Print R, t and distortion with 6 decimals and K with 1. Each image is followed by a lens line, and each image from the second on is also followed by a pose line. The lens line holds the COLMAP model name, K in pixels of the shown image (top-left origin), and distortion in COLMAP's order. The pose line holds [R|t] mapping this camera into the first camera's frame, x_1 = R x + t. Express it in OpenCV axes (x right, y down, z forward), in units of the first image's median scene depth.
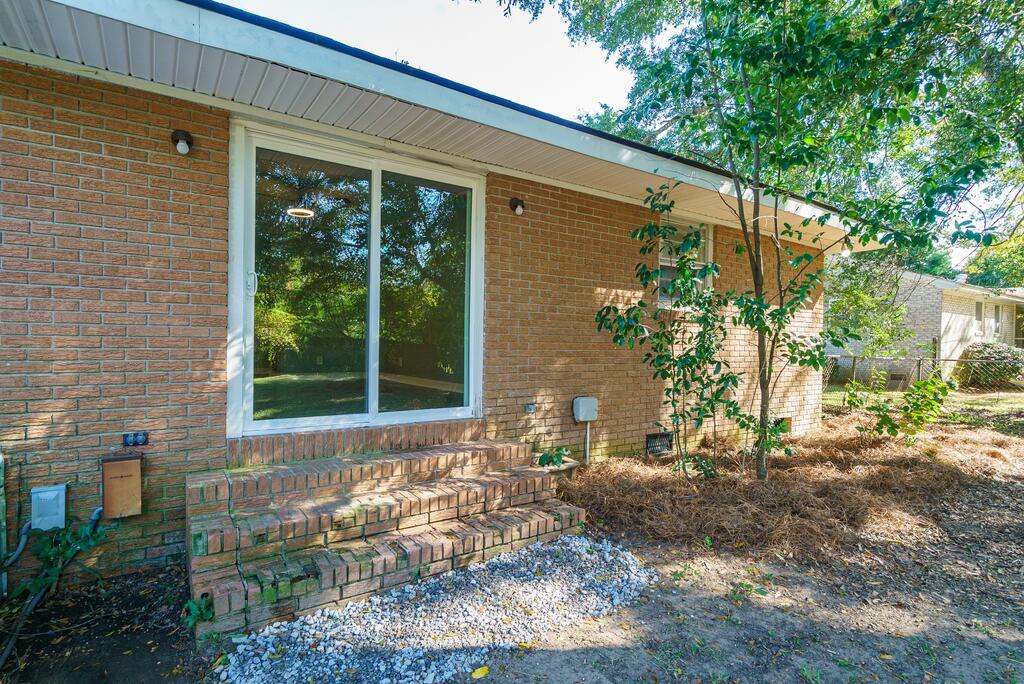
lens RADIAL K [[519.7, 0, 512.0], [0, 519.7, 342.0], [0, 0, 1]] dist [-0.002038, -0.000213]
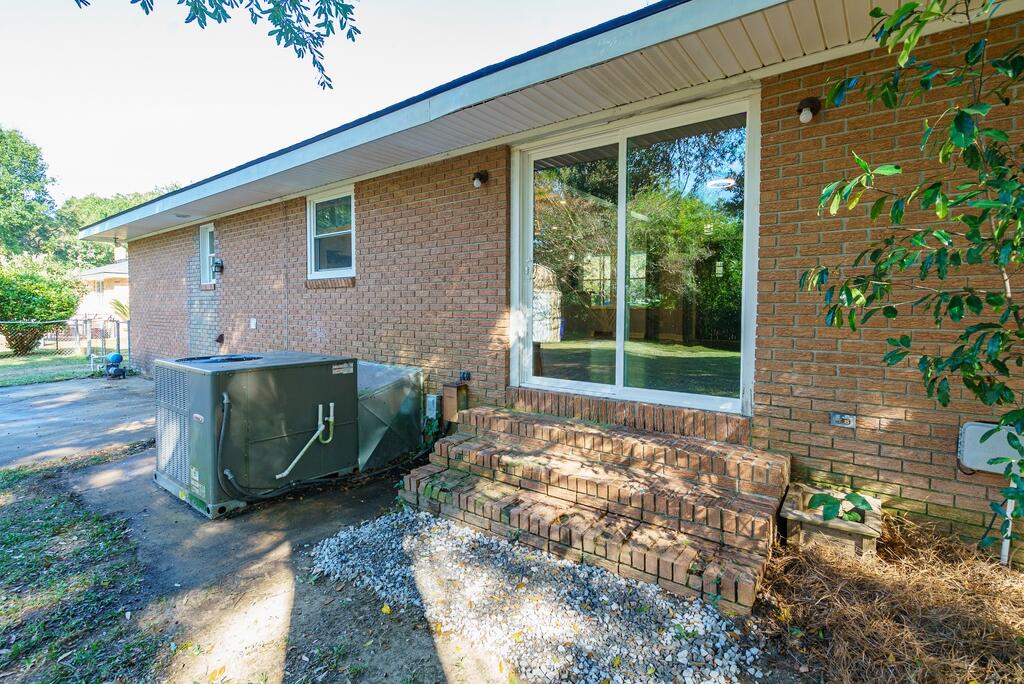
lens RADIAL K [[488.9, 0, 510.1], [0, 488.9, 320.1], [0, 0, 1]] dist [0.001995, 0.000304]
pose [[0.304508, 0.014162, -0.952404, 0.601018], [0.002960, 0.999871, 0.015814, -0.005992], [0.952505, -0.007635, 0.304427, 0.546790]]
